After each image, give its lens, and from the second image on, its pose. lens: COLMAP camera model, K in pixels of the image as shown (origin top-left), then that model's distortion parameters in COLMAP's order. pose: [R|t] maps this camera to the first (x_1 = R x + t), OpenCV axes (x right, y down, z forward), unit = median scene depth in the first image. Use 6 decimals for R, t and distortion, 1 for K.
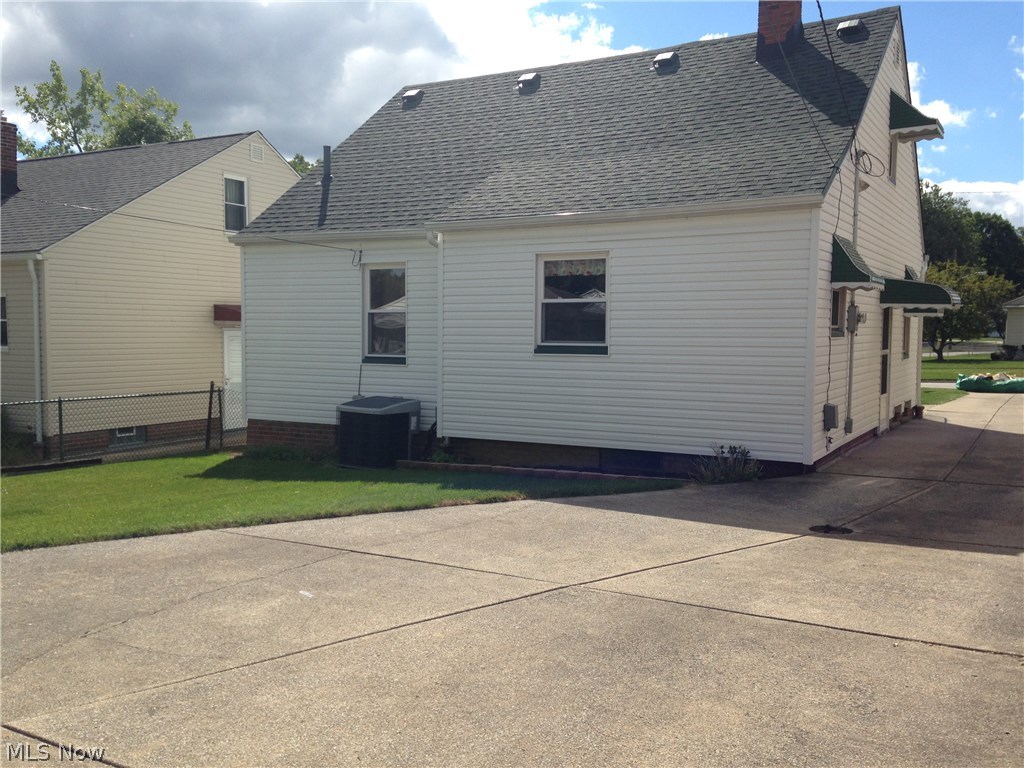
lens RADIAL K [[924.9, 0, 512.0], [0, 924.9, 384.0], [0, 0, 1]] dist [0.231384, 0.000263]
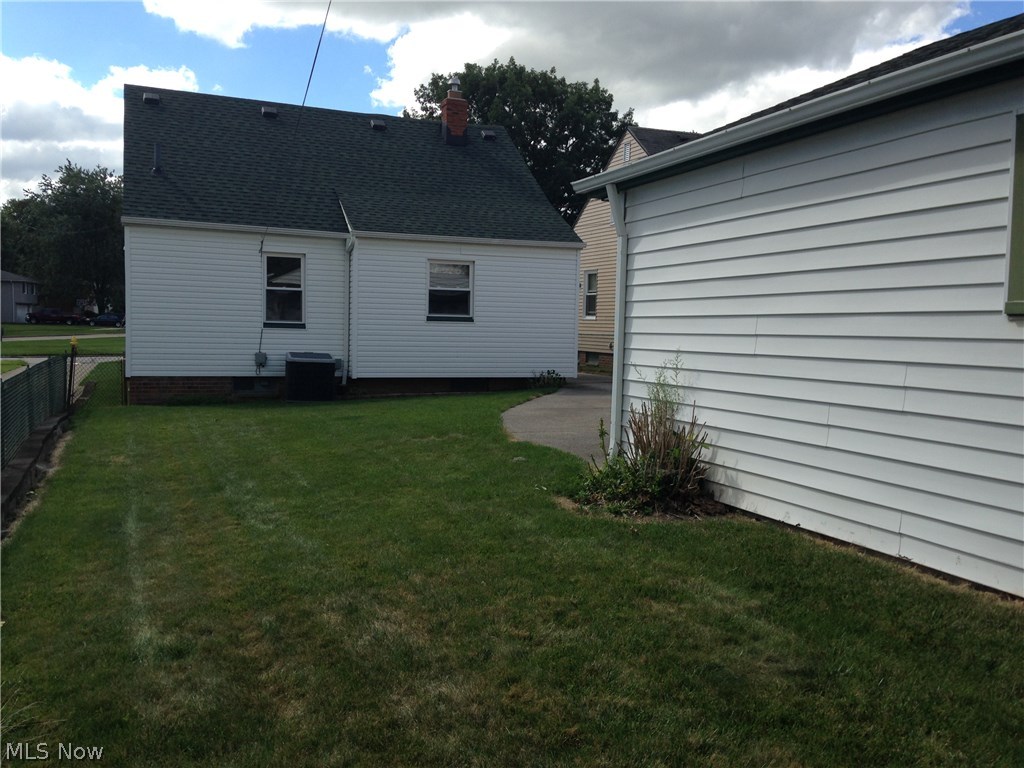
lens RADIAL K [[924.9, 0, 512.0], [0, 924.9, 384.0], [0, 0, 1]] dist [0.231384, 0.000263]
pose [[0.643993, -0.028848, 0.764488, -1.095885], [0.034793, 0.999359, 0.008402, 0.066581], [-0.764240, 0.021188, 0.644584, -0.134050]]
